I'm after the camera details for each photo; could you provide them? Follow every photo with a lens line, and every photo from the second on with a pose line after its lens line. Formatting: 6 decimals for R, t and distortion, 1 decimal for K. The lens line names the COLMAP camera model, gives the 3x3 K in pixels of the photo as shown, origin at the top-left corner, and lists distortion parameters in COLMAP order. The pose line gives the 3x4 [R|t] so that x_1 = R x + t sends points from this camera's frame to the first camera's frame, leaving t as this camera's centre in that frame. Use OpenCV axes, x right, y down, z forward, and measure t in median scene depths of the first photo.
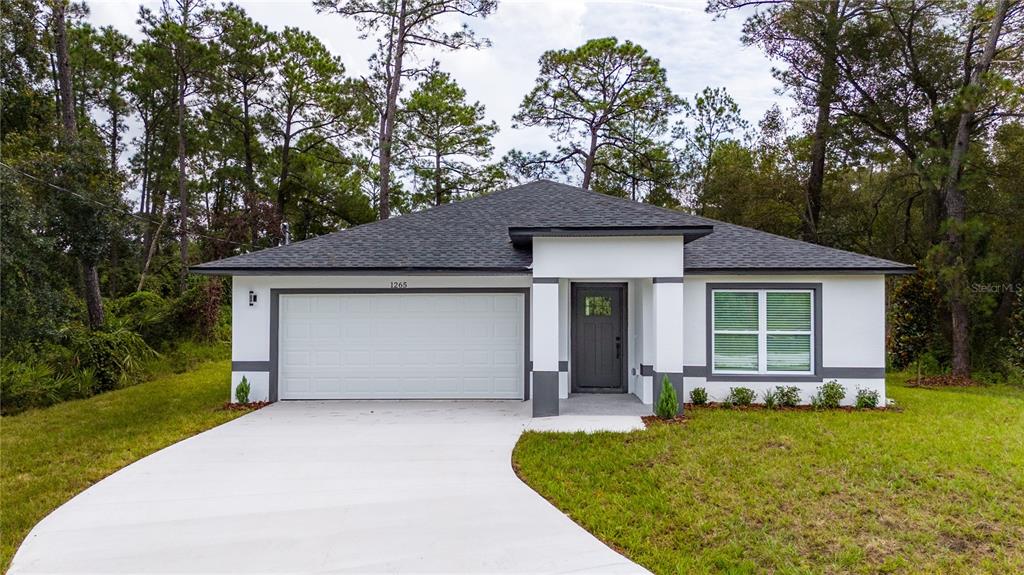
lens RADIAL K [[743.3, 0, 509.7], [0, 743.3, 288.5], [0, 0, 1]] dist [0.052706, -0.036929]
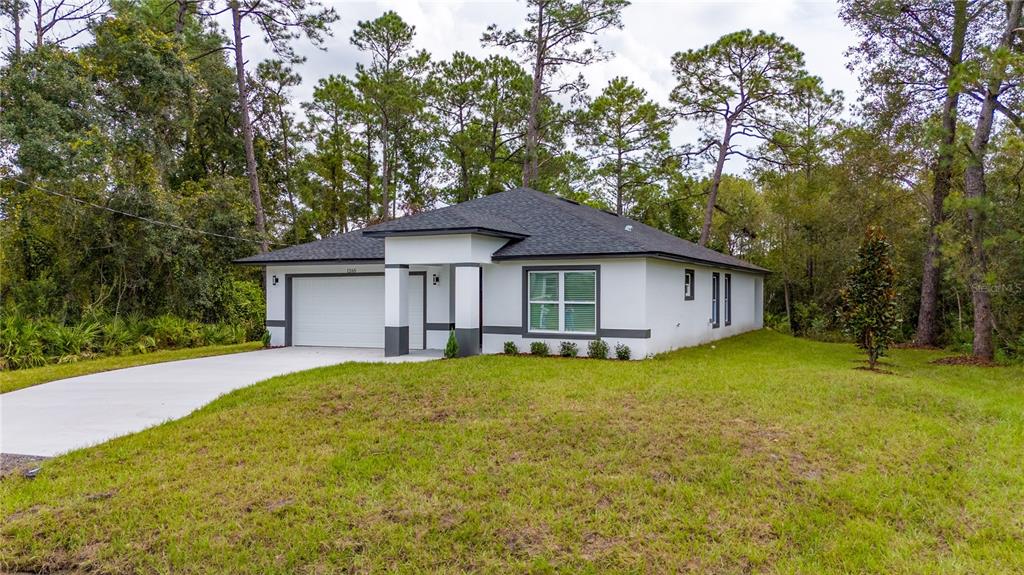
lens RADIAL K [[743.3, 0, 511.9], [0, 743.3, 282.7], [0, 0, 1]] dist [0.052706, -0.036929]
pose [[0.913970, -0.006982, -0.405722, 0.317994], [0.010278, 0.999930, 0.005944, 0.005758], [0.405652, -0.009603, 0.913977, -0.101424]]
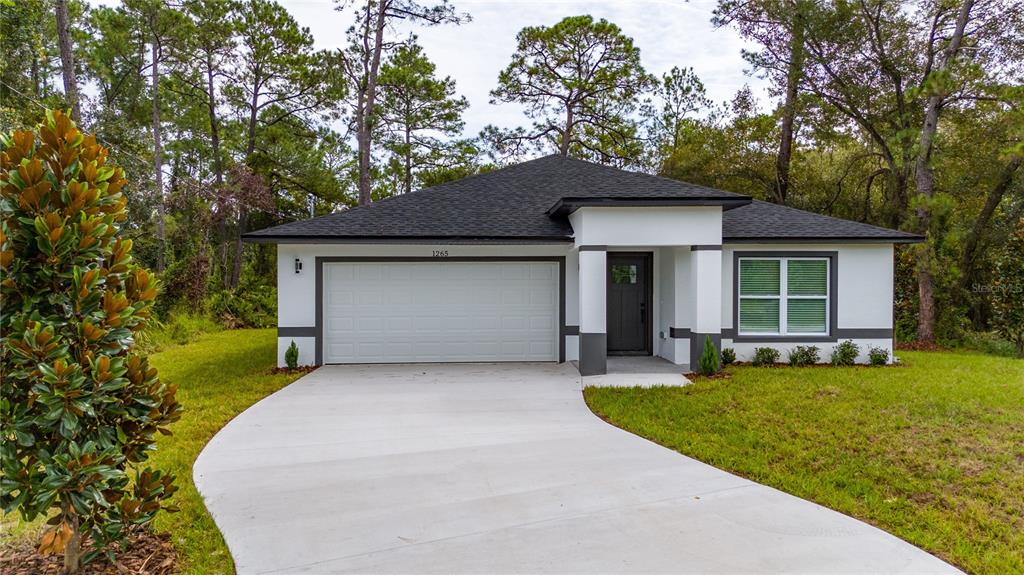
lens RADIAL K [[743.3, 0, 508.4], [0, 743.3, 287.6], [0, 0, 1]] dist [0.052706, -0.036929]
pose [[0.997387, -0.002086, 0.072216, -0.054697], [-0.000007, 0.999580, 0.028976, 0.005407], [-0.072246, -0.028901, 0.996968, -0.020068]]
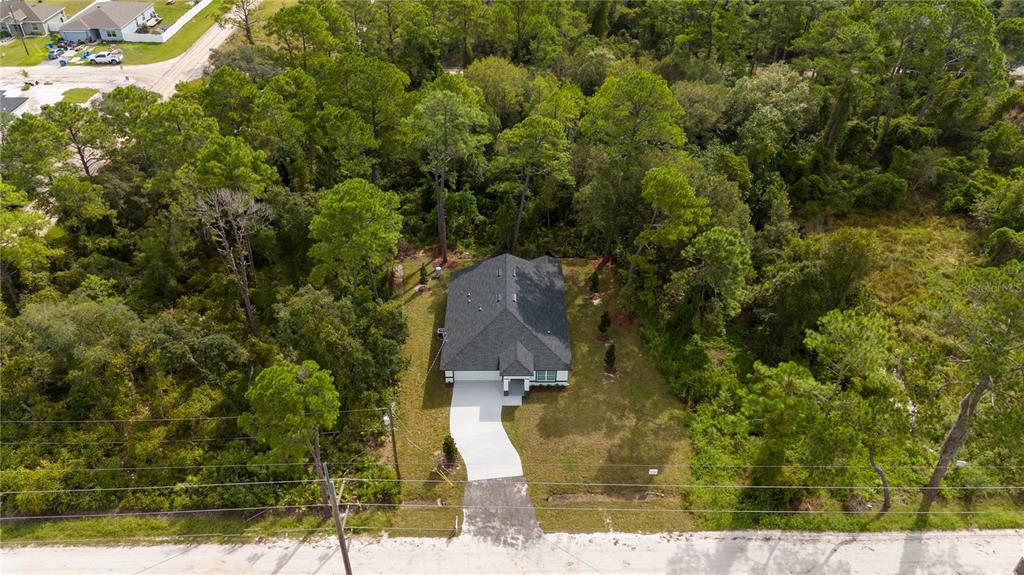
lens RADIAL K [[743.3, 0, 511.2], [0, 743.3, 290.7], [0, 0, 1]] dist [0.052706, -0.036929]
pose [[0.998905, -0.025933, 0.038931, -0.039970], [-0.002749, 0.798273, 0.602290, -1.426951], [-0.046697, -0.601738, 0.797328, -1.126414]]
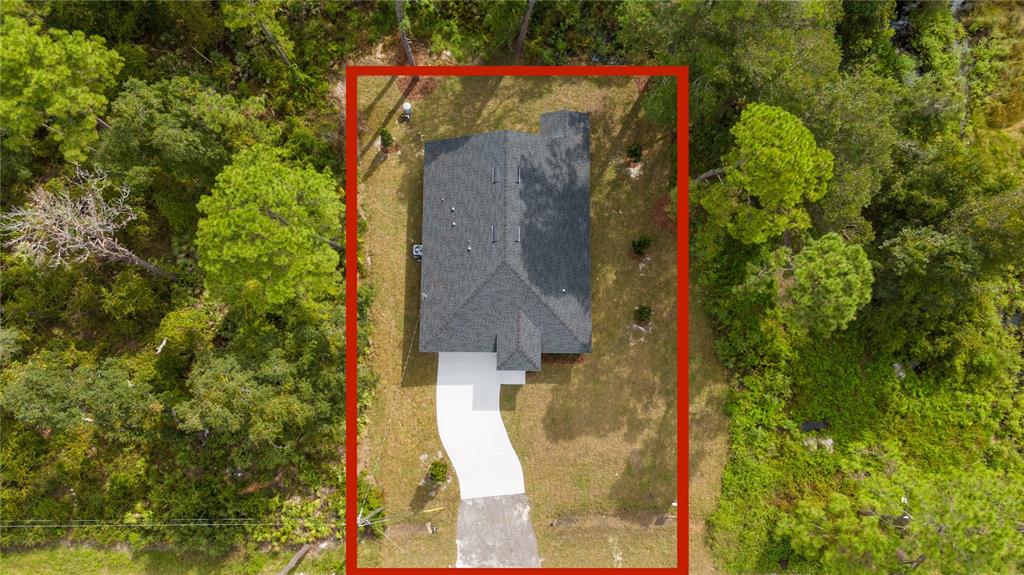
lens RADIAL K [[743.3, 0, 512.5], [0, 743.3, 301.6], [0, 0, 1]] dist [0.052706, -0.036929]
pose [[0.999299, -0.037434, 0.000358, 0.038919], [0.005991, 0.169365, 0.985535, -1.588515], [-0.036953, -0.984842, 0.169471, 0.218967]]
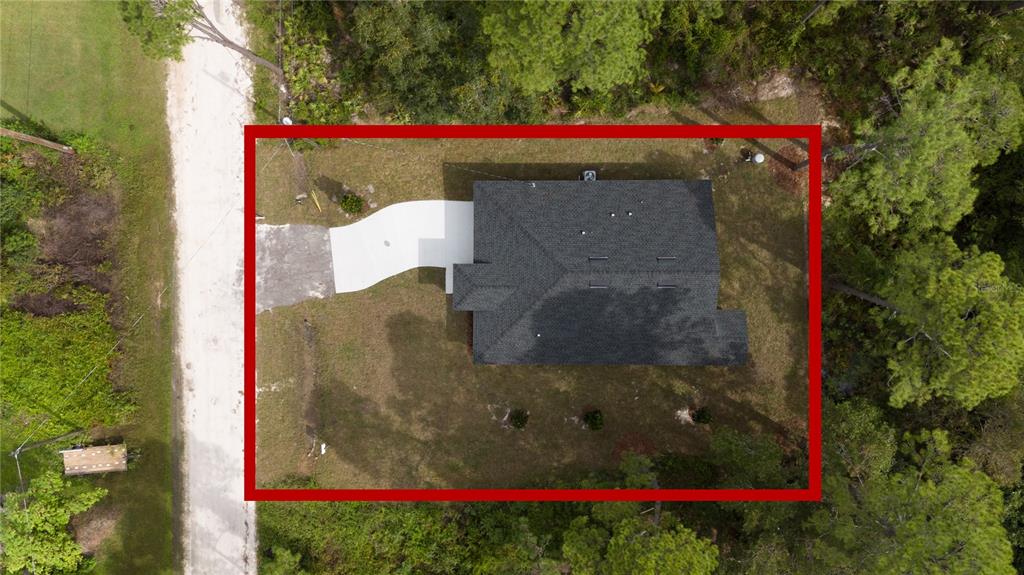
lens RADIAL K [[785.5, 0, 507.4], [0, 785.5, 284.5], [0, 0, 1]] dist [0.048349, -0.011669]
pose [[0.042455, 0.999085, 0.005246, 0.038901], [0.017798, -0.006006, 0.999824, -1.582226], [0.998940, -0.042354, -0.018036, 0.475108]]
